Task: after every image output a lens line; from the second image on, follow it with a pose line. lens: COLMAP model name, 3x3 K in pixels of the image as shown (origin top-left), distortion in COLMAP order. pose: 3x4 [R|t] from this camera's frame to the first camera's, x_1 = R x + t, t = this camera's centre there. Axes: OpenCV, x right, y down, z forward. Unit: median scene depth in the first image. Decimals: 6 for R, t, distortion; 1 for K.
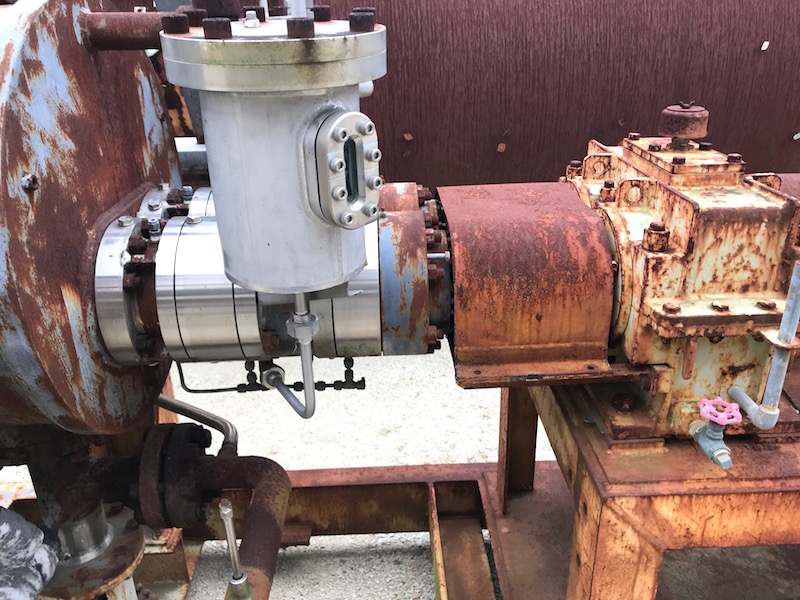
lens RADIAL K [[655.8, 0, 399.0], [0, 655.8, 300.4], [0, 0, 1]] dist [-0.007877, -0.003490]
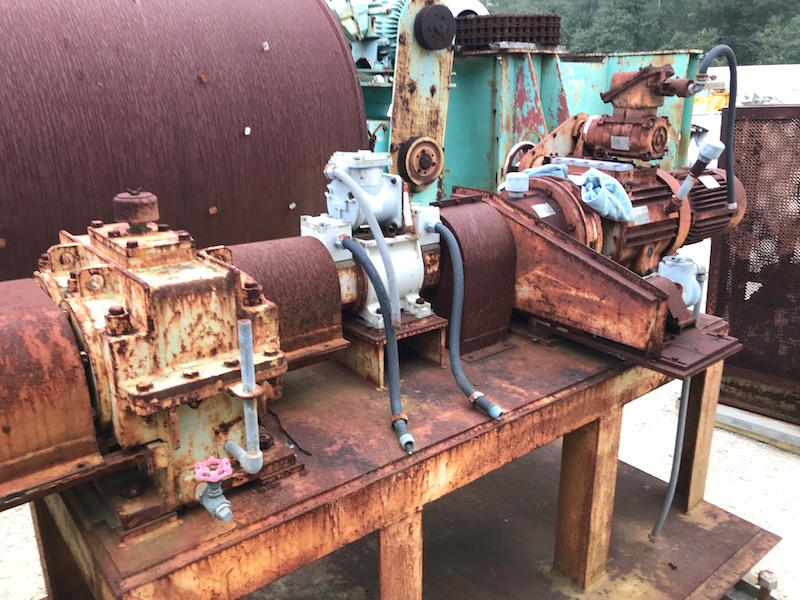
lens RADIAL K [[655.8, 0, 403.9], [0, 655.8, 302.0], [0, 0, 1]] dist [-0.007877, -0.003490]
pose [[0.779813, -0.161452, 0.604834, 0.121054], [0.229019, 0.972770, -0.035608, 0.011979], [-0.582616, 0.166287, 0.795555, -0.068995]]
